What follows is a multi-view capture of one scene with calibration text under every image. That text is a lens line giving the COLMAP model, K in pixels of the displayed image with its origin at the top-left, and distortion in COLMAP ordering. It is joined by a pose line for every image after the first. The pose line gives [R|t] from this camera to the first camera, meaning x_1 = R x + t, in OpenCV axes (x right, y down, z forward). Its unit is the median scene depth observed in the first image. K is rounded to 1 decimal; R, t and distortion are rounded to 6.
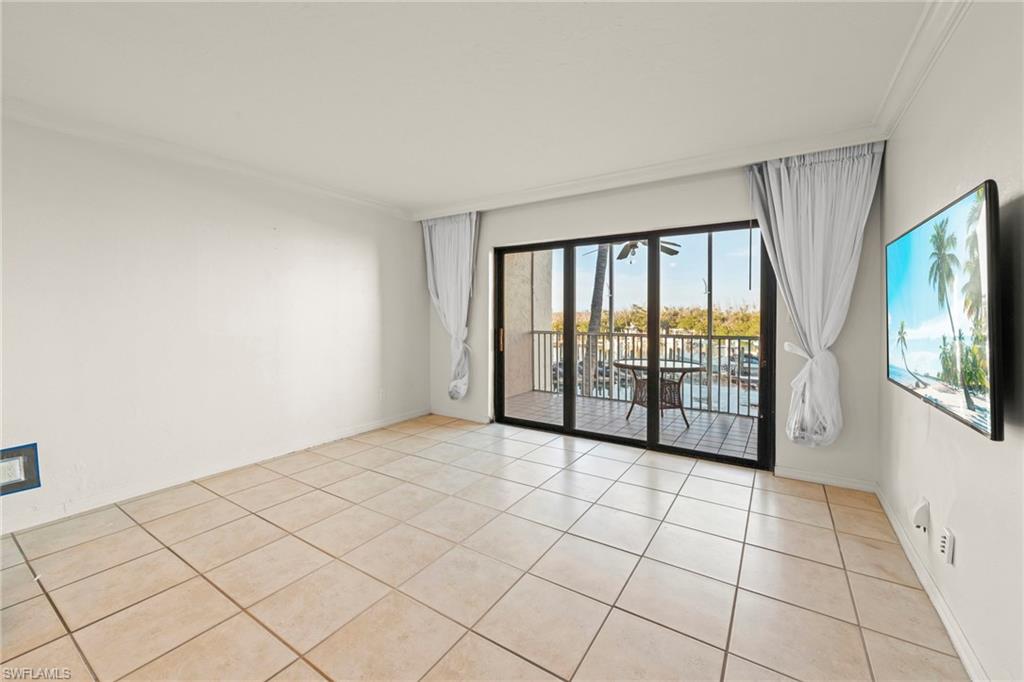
lens RADIAL K [[407.6, 0, 521.6], [0, 407.6, 318.8], [0, 0, 1]] dist [0.002419, -0.000544]
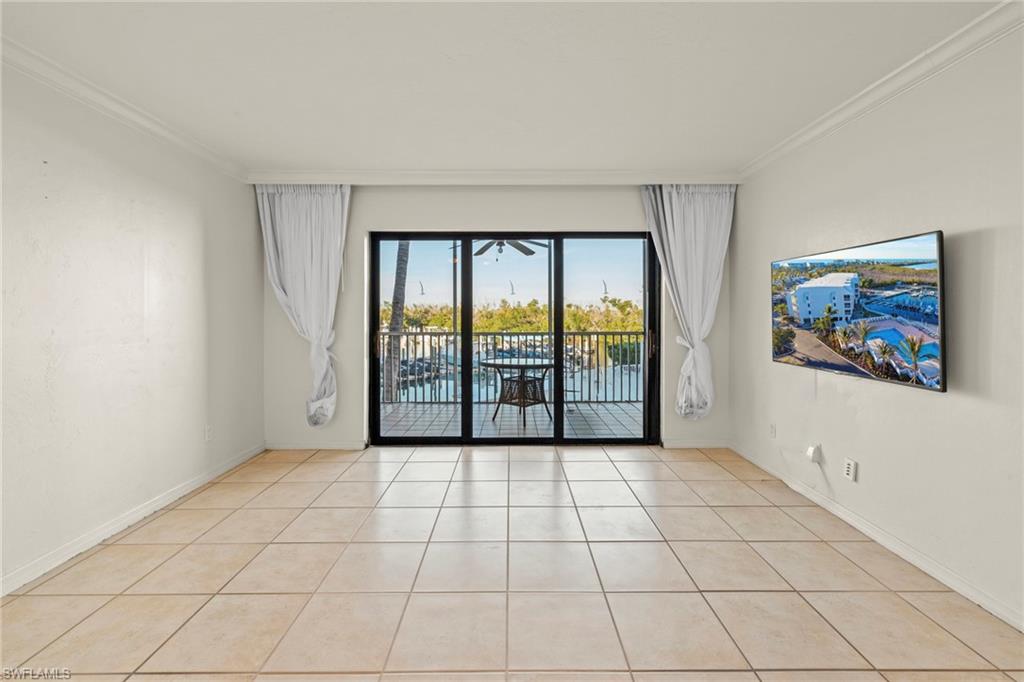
lens RADIAL K [[430.4, 0, 514.8], [0, 430.4, 313.7], [0, 0, 1]] dist [-0.000360, 0.000510]
pose [[0.841588, -0.004164, 0.540103, -0.288000], [0.007888, 0.999958, -0.004582, -0.004673], [-0.540062, 0.008116, 0.841586, 0.117462]]
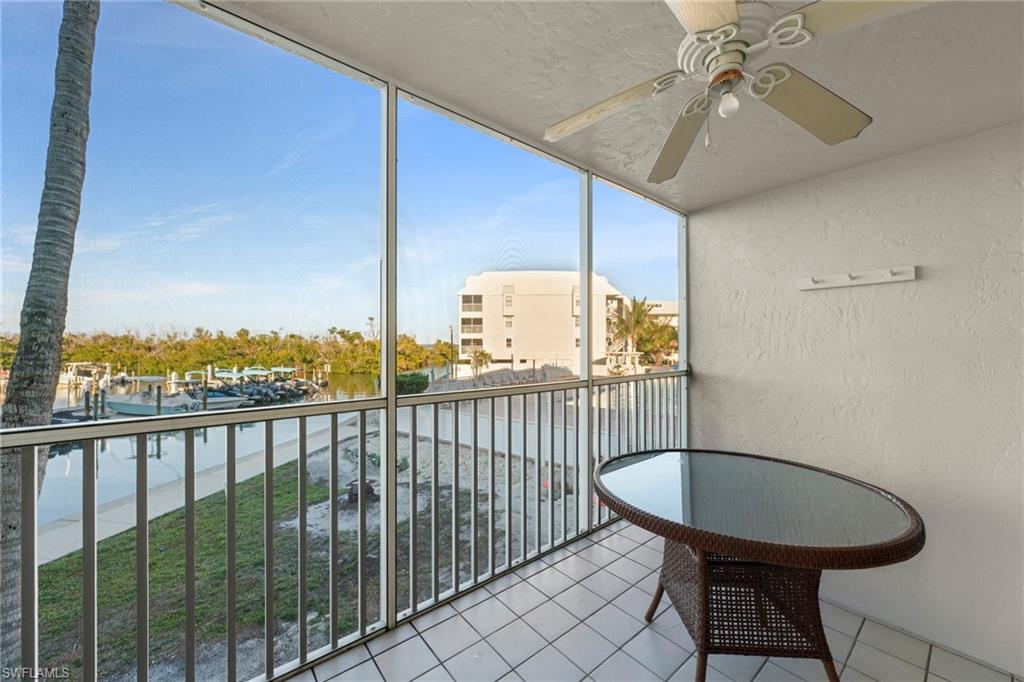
lens RADIAL K [[378.6, 0, 510.7], [0, 378.6, 337.9], [0, 0, 1]] dist [-0.001727, -0.000158]
pose [[0.326168, 0.013006, 0.945222, -0.012359], [0.009208, 0.999814, -0.016934, -0.005022], [-0.945267, 0.014227, 0.325988, 1.178752]]
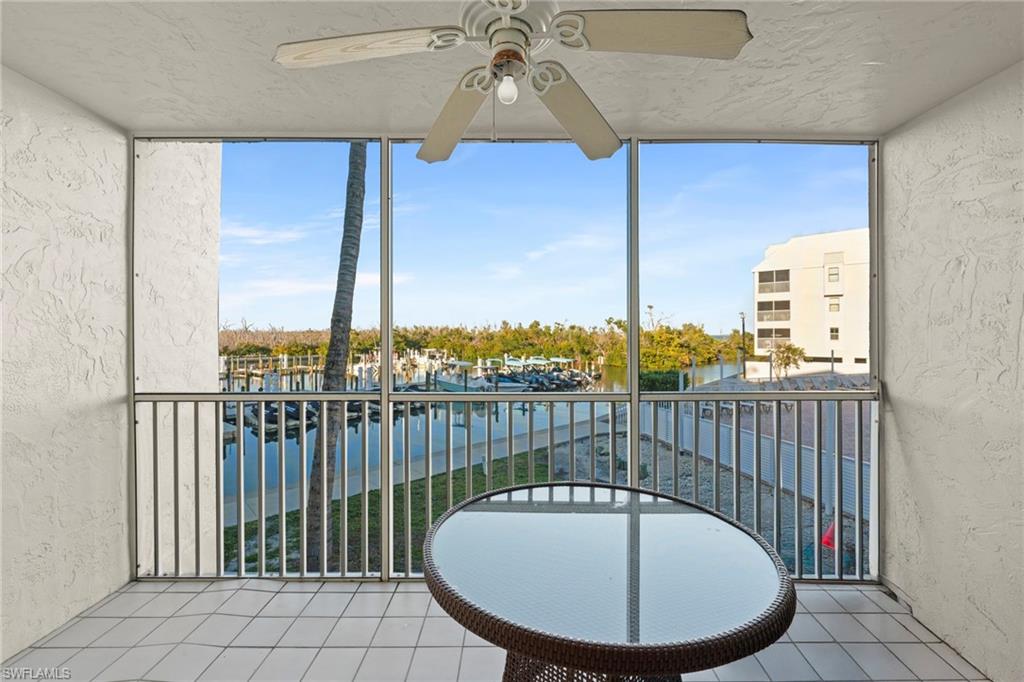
lens RADIAL K [[430.4, 0, 513.4], [0, 430.4, 332.2], [0, 0, 1]] dist [-0.000360, 0.000510]
pose [[0.844525, 0.001010, 0.535515, 0.156007], [0.006389, 0.999908, -0.011961, -0.020508], [-0.535478, 0.013522, 0.844441, 0.872628]]
